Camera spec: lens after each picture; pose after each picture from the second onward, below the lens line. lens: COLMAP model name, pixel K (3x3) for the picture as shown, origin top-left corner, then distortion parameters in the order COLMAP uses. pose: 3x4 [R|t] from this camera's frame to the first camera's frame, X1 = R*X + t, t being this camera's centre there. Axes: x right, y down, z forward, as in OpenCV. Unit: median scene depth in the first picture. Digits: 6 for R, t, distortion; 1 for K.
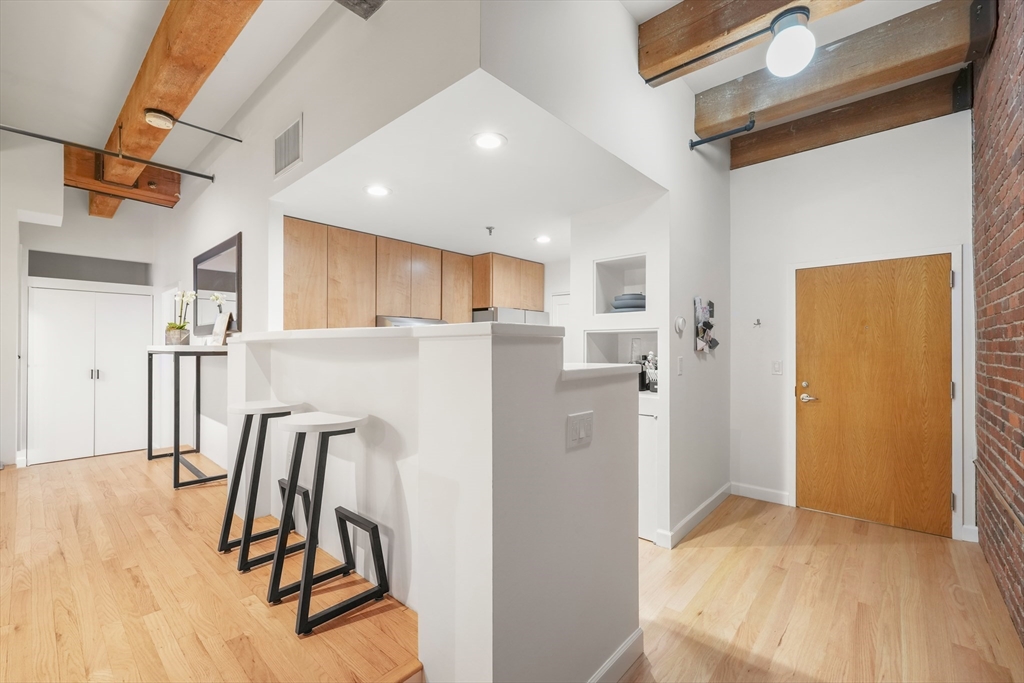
lens RADIAL K [[431.9, 0, 512.5], [0, 431.9, 345.8], [0, 0, 1]] dist [0.000644, -0.000174]
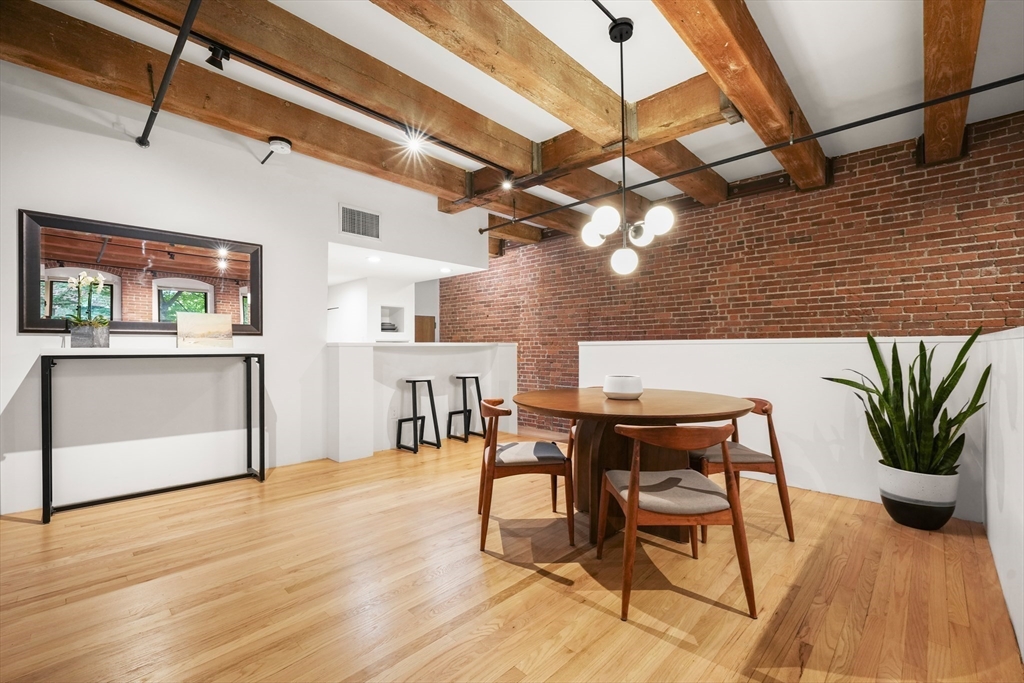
lens RADIAL K [[431.9, 0, 512.5], [0, 431.9, 345.8], [0, 0, 1]] dist [0.000644, -0.000174]
pose [[0.038733, 0.003847, 0.999242, -1.452171], [-0.001602, 0.999992, -0.003787, -0.001623], [-0.999248, -0.001454, 0.038739, 0.270104]]
